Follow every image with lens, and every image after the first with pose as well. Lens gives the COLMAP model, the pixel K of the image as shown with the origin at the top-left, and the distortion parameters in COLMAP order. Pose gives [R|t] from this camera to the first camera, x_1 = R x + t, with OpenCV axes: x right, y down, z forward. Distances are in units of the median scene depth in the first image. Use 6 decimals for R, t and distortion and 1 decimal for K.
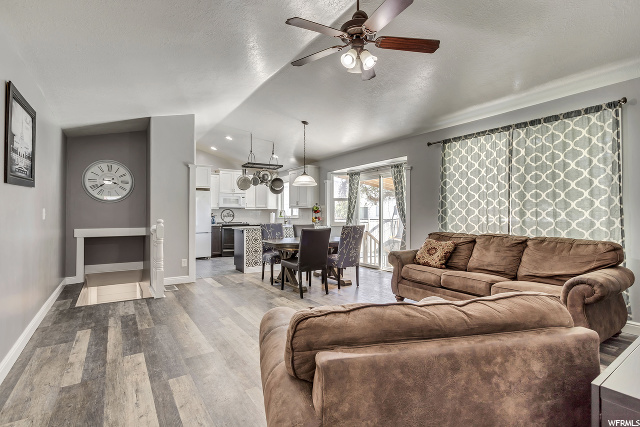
lens RADIAL K [[304.3, 0, 321.8], [0, 304.3, 211.7], [0, 0, 1]] dist [0.001315, -0.000576]
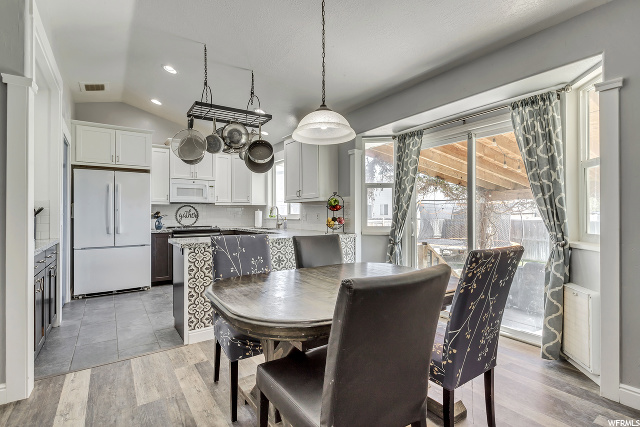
lens RADIAL K [[304.3, 0, 322.6], [0, 304.3, 211.9], [0, 0, 1]] dist [0.001315, -0.000576]
pose [[0.999873, -0.002463, 0.015722, -0.049027], [0.002399, 0.999989, 0.004052, 0.004503], [-0.015732, -0.004014, 0.999868, 0.466381]]
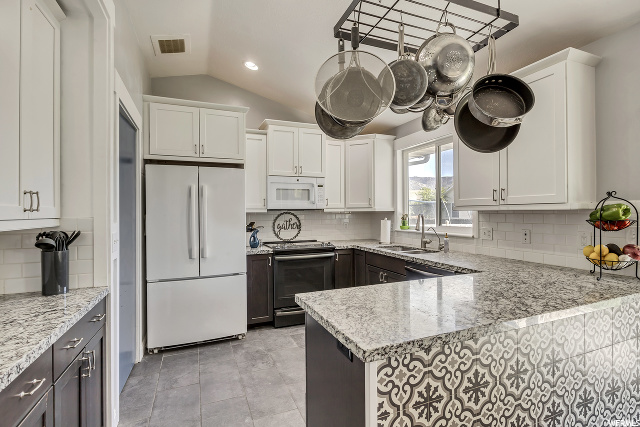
lens RADIAL K [[304.3, 0, 320.1], [0, 304.3, 212.1], [0, 0, 1]] dist [0.001315, -0.000576]
pose [[0.977908, -0.006794, -0.208926, -0.209009], [0.008993, 0.999914, 0.009577, -0.016024], [0.208843, -0.011245, 0.977884, 0.713438]]
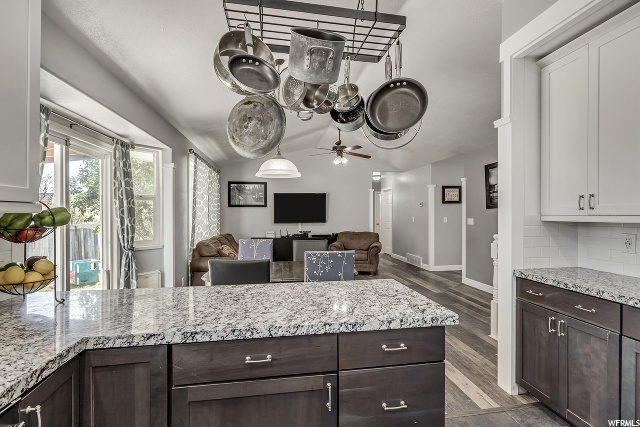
lens RADIAL K [[304.3, 0, 321.2], [0, 304.3, 215.1], [0, 0, 1]] dist [0.001315, -0.000576]
pose [[-0.904360, 0.006737, 0.426717, -0.283736], [0.003655, 0.999961, -0.008040, -0.010050], [-0.426755, -0.005711, -0.904349, 1.157384]]
